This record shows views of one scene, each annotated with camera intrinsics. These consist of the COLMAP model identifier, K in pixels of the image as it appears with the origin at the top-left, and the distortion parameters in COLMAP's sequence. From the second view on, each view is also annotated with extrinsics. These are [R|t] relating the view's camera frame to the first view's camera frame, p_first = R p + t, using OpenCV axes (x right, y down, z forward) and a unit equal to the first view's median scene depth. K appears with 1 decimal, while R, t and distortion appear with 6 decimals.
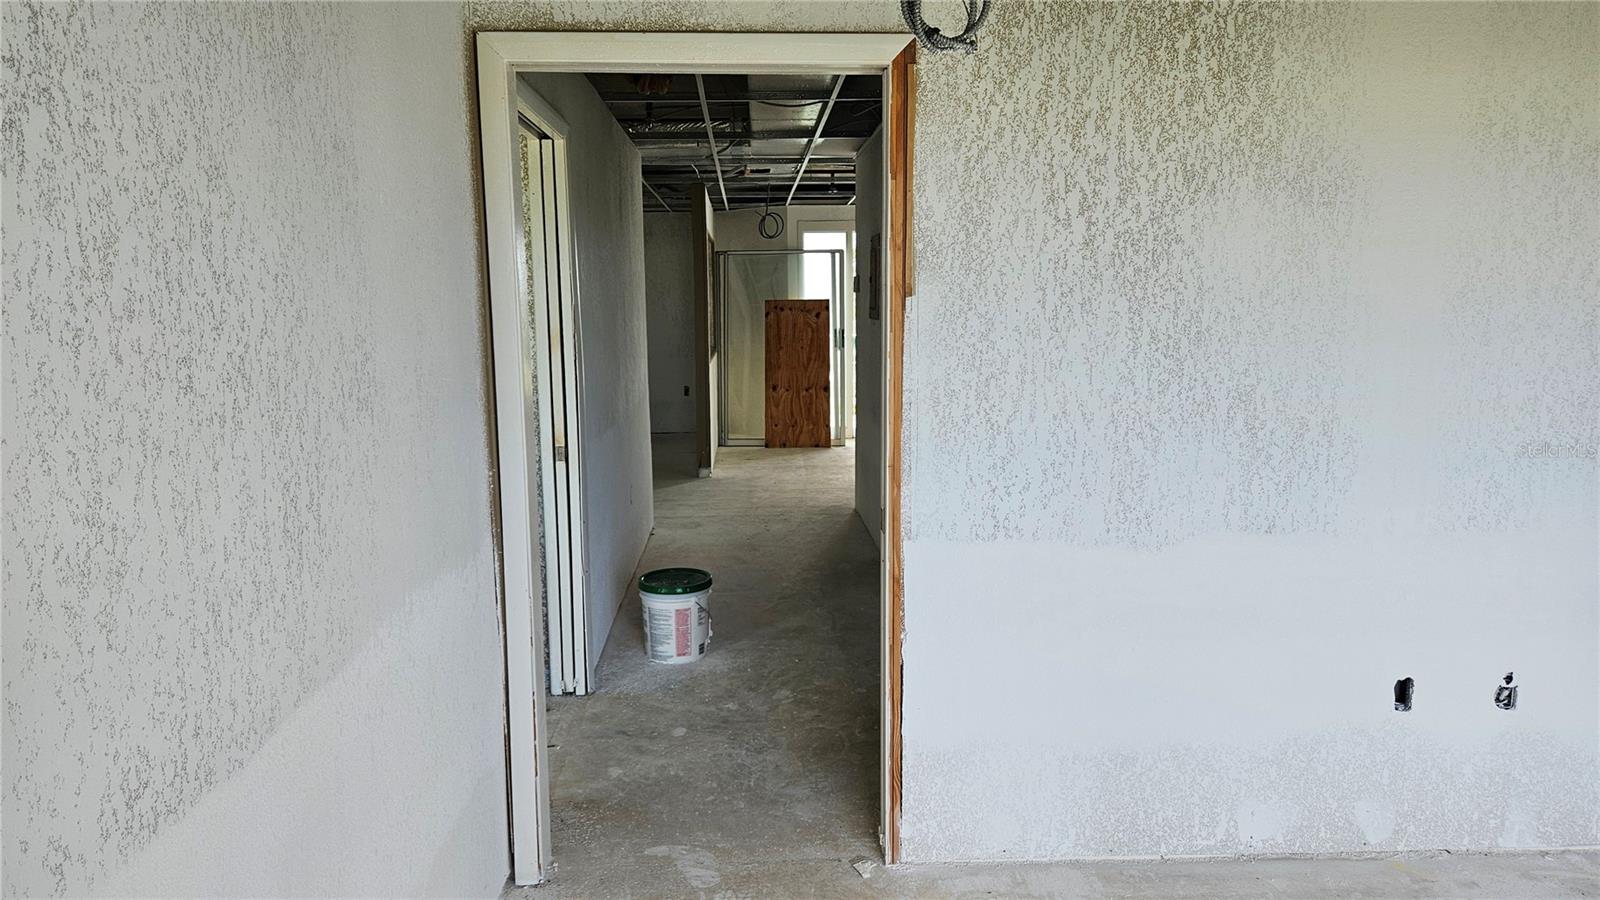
lens RADIAL K [[1067.5, 0, 774.5], [0, 1067.5, 440.0], [0, 0, 1]] dist [0.083226, -0.075413]
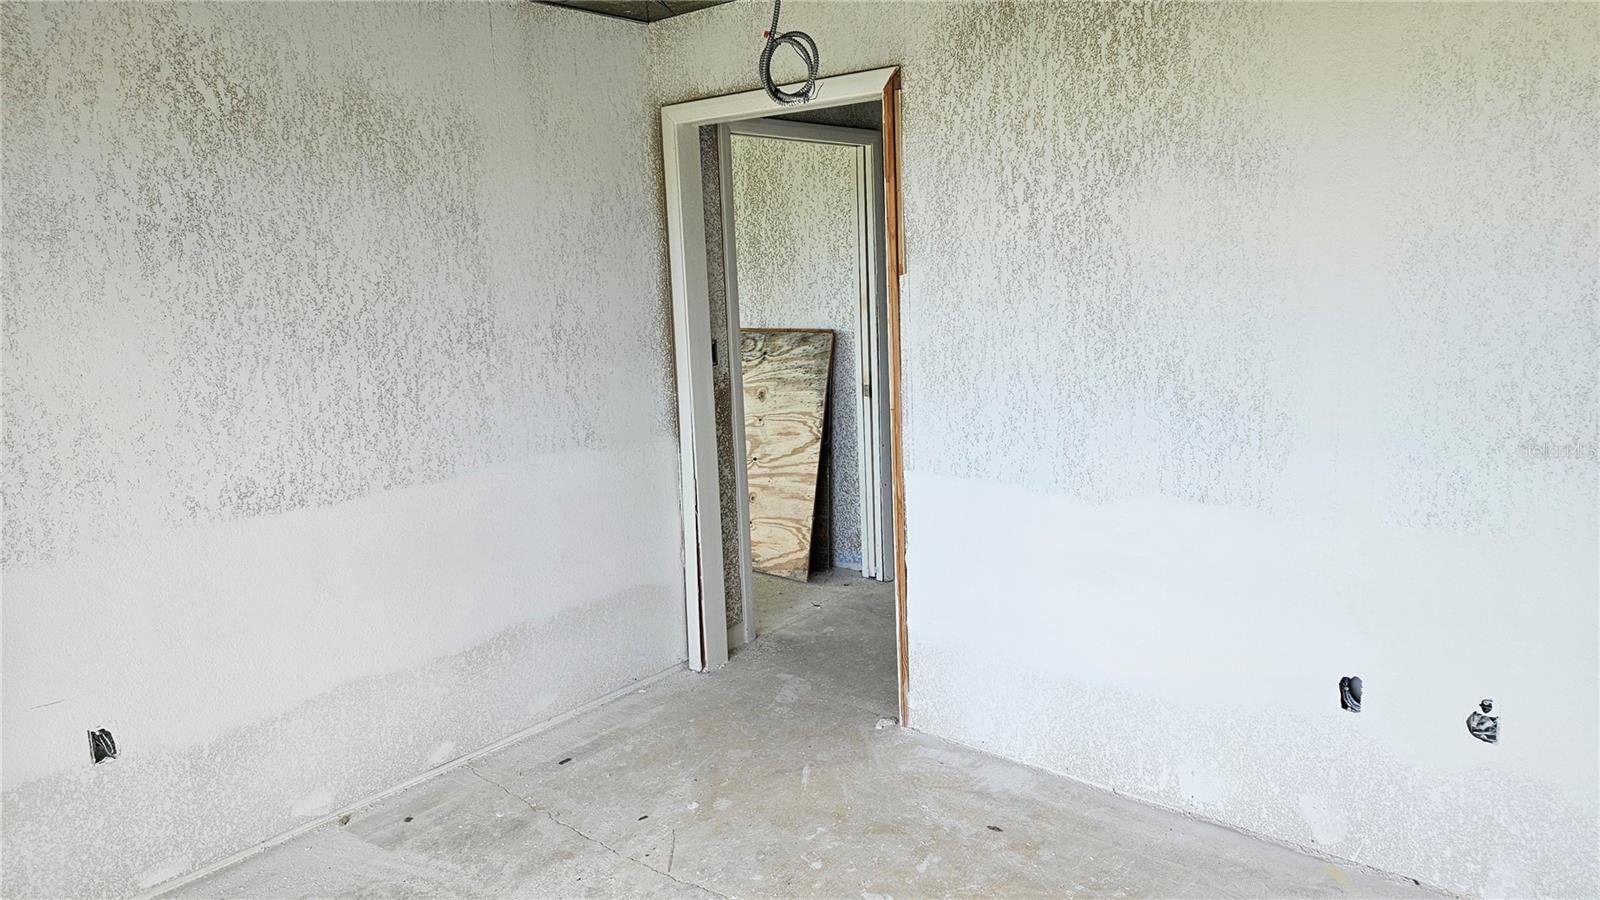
lens RADIAL K [[1092.7, 0, 834.1], [0, 1092.7, 421.4], [0, 0, 1]] dist [0.087762, -0.099772]
pose [[0.742222, 0.078769, -0.665509, 0.925907], [-0.056613, 0.996888, 0.054852, -0.028638], [0.667759, -0.003036, 0.744372, -0.005806]]
